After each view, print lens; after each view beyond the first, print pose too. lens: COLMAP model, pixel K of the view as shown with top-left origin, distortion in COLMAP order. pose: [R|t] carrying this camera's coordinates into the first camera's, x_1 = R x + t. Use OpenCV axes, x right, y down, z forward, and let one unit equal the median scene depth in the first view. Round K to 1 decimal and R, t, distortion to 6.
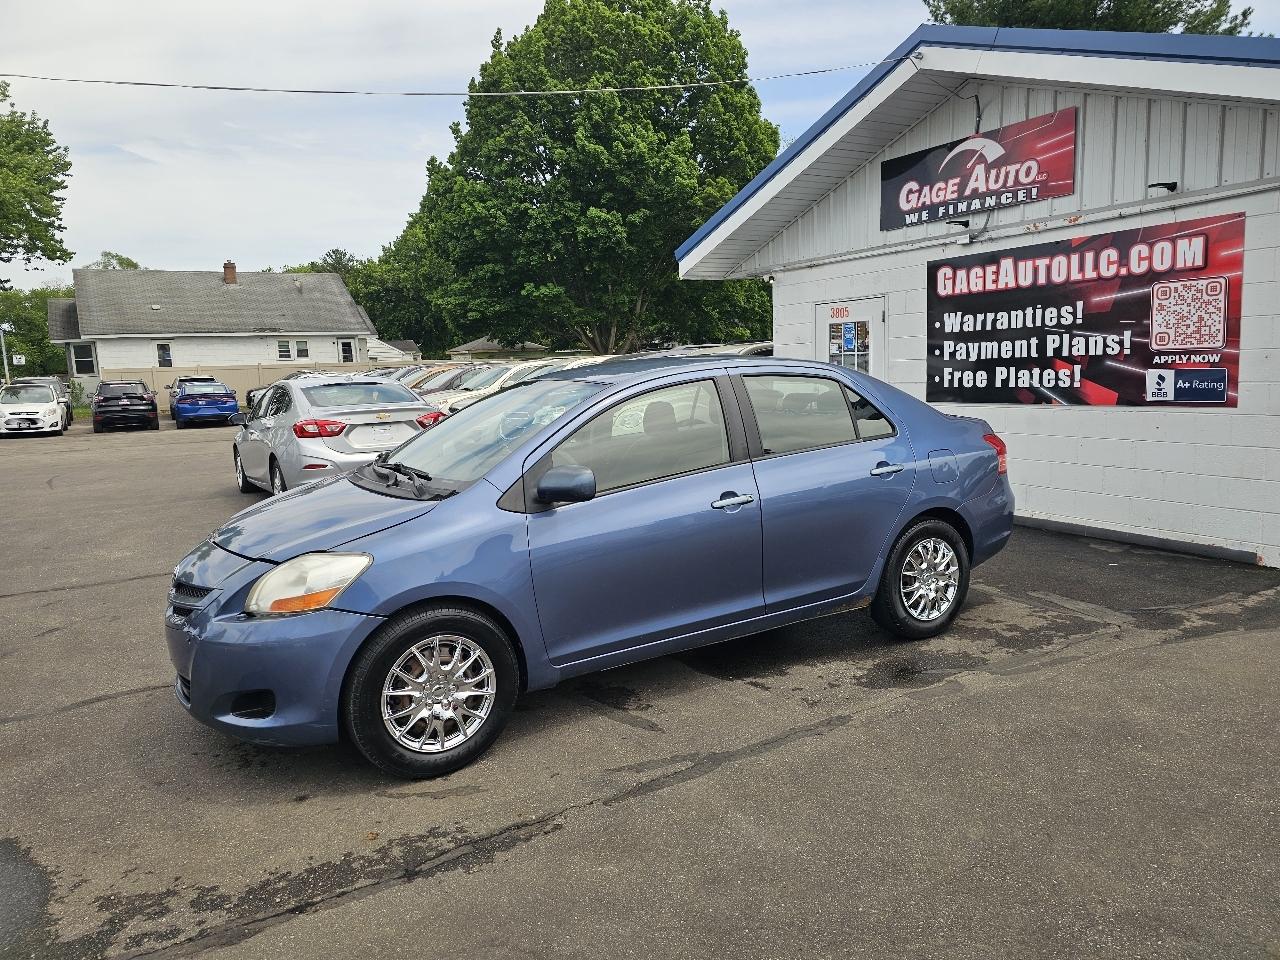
lens RADIAL K [[851.4, 0, 626.8], [0, 851.4, 472.5], [0, 0, 1]] dist [0.058394, -0.047772]
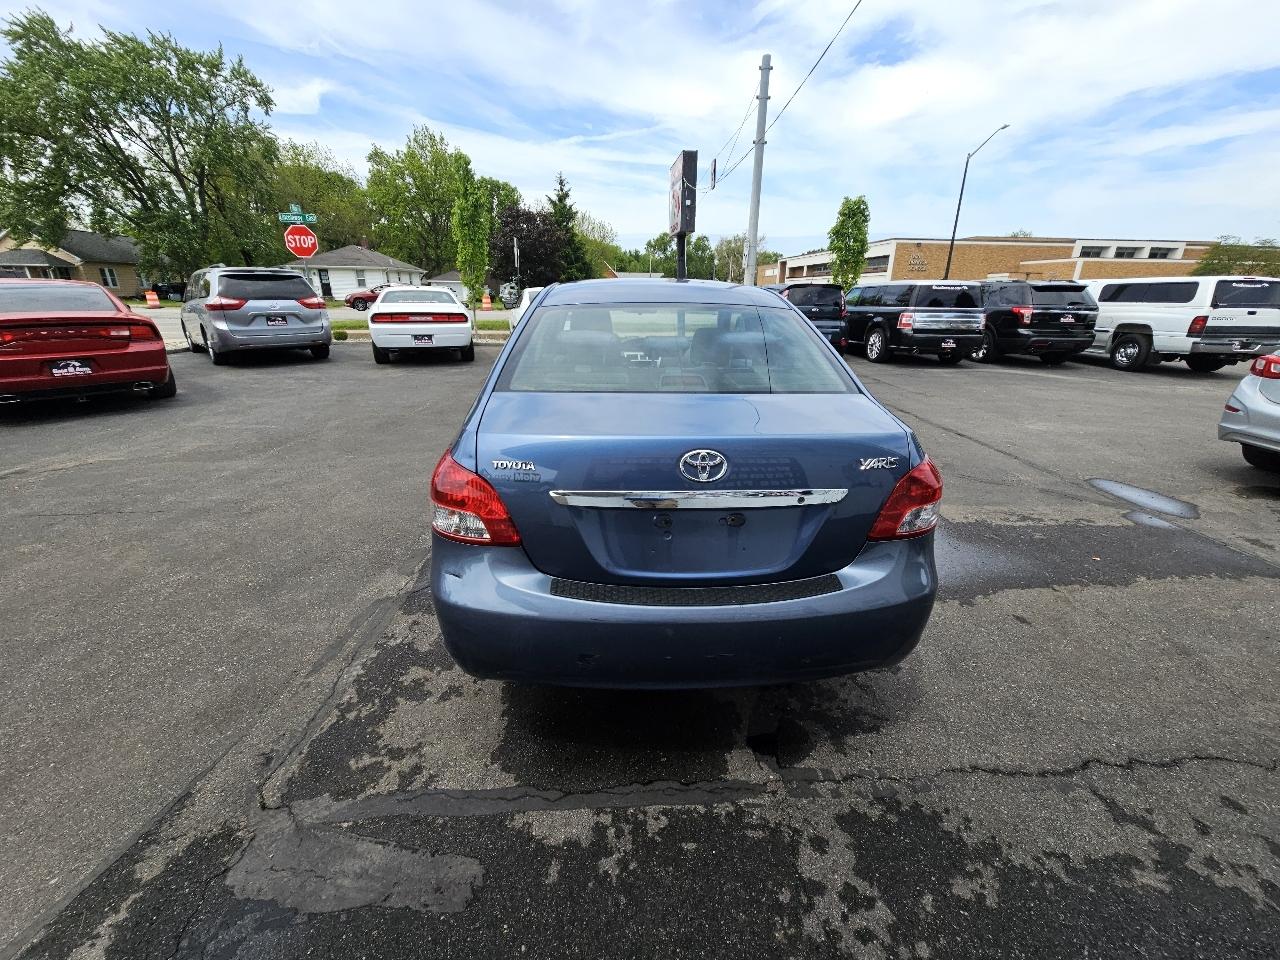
lens RADIAL K [[518.7, 0, 641.2], [0, 518.7, 478.5], [0, 0, 1]] dist [0.000372, -0.001174]
pose [[-0.449131, 0.334959, -0.828302, 0.451390], [-0.111986, 0.898651, 0.424130, -0.123909], [0.886420, 0.283248, -0.366101, 0.865733]]
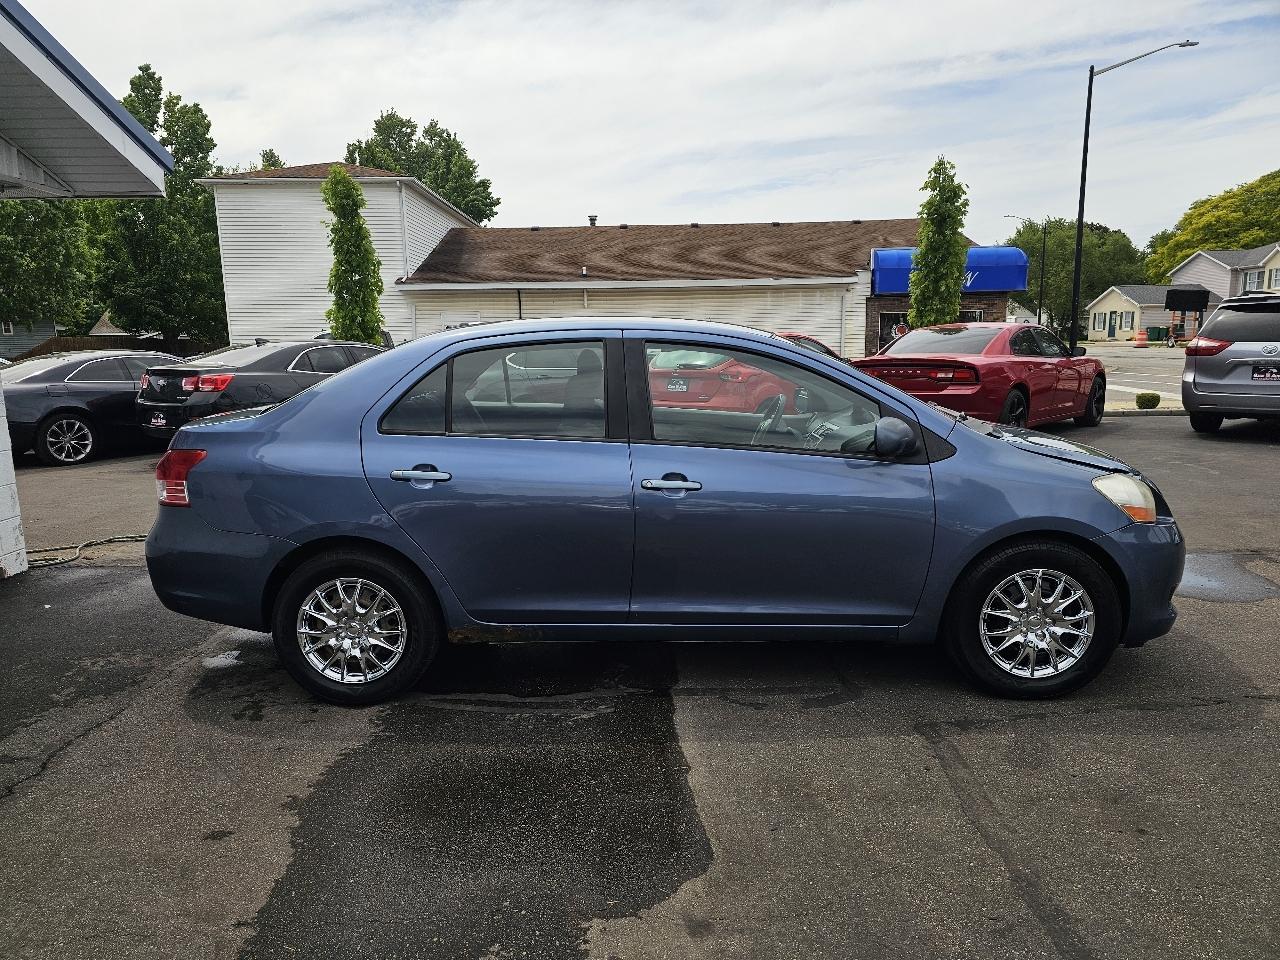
lens RADIAL K [[851.4, 0, 626.8], [0, 851.4, 472.5], [0, 0, 1]] dist [0.058394, -0.047772]
pose [[-0.853939, -0.027259, 0.519659, -0.277398], [0.118737, 0.962076, 0.245584, -0.130537], [-0.506646, 0.271417, -0.818317, 1.170764]]
